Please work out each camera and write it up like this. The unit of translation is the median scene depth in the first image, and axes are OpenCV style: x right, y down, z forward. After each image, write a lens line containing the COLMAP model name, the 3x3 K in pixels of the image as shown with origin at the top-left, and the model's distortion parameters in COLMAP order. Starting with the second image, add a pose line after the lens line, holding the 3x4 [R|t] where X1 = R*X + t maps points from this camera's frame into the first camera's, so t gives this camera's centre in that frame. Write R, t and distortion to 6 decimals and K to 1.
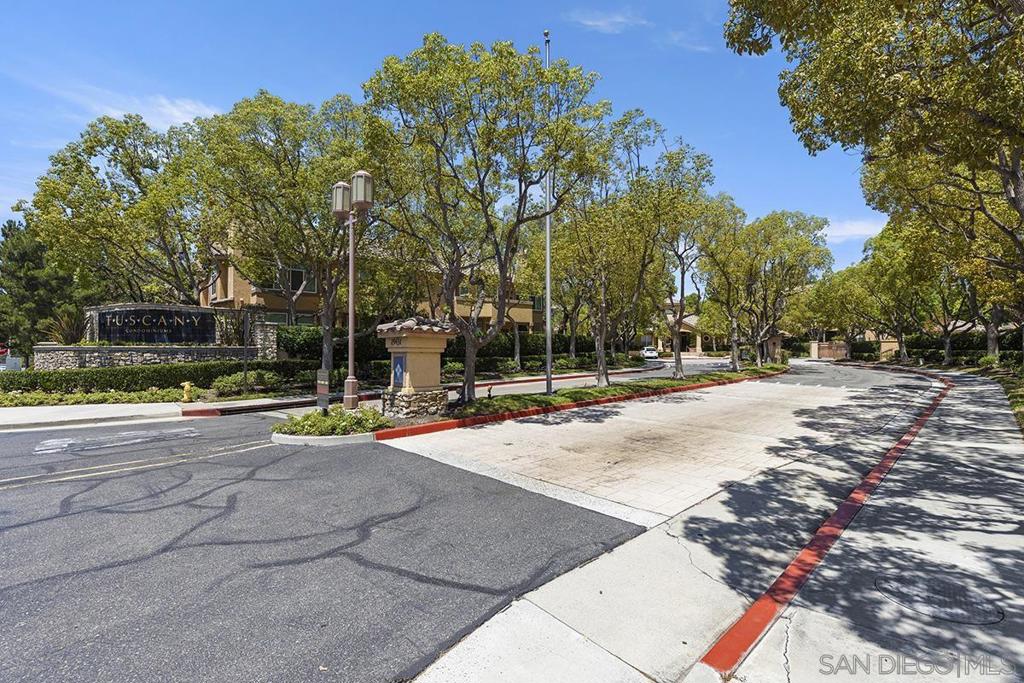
lens RADIAL K [[458.4, 0, 511.3], [0, 458.4, 344.6], [0, 0, 1]] dist [0.000584, -0.000206]
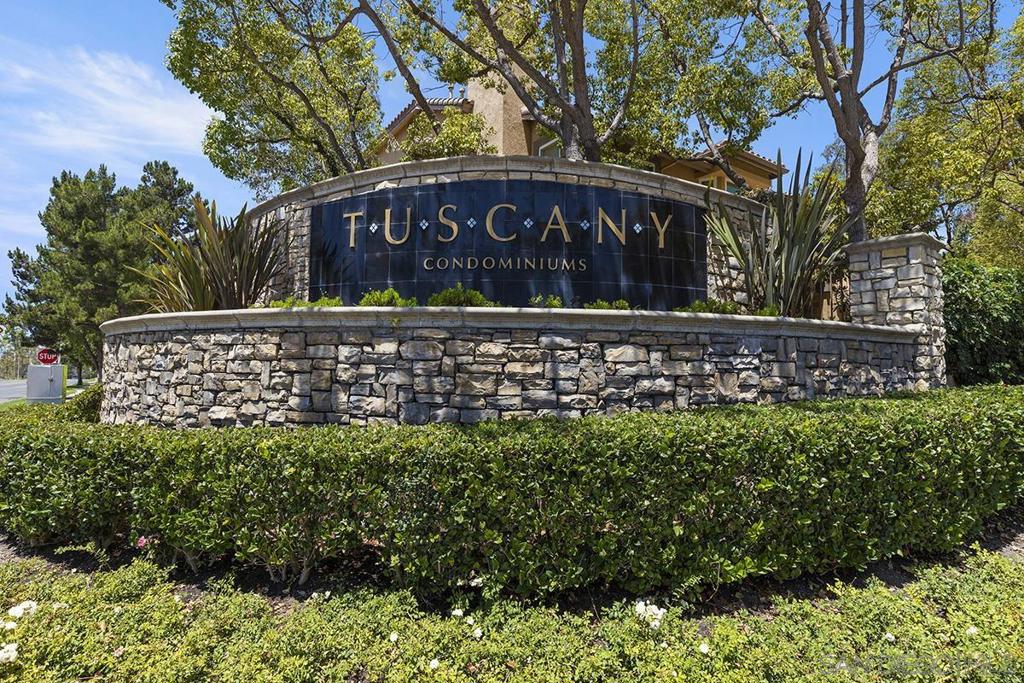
lens RADIAL K [[530.6, 0, 513.3], [0, 530.6, 340.9], [0, 0, 1]] dist [0.001919, 0.000480]
pose [[0.991673, 0.006218, -0.128631, -0.743341], [-0.010563, 0.999396, -0.033122, 0.022850], [0.128347, 0.034205, 0.991139, 0.703324]]
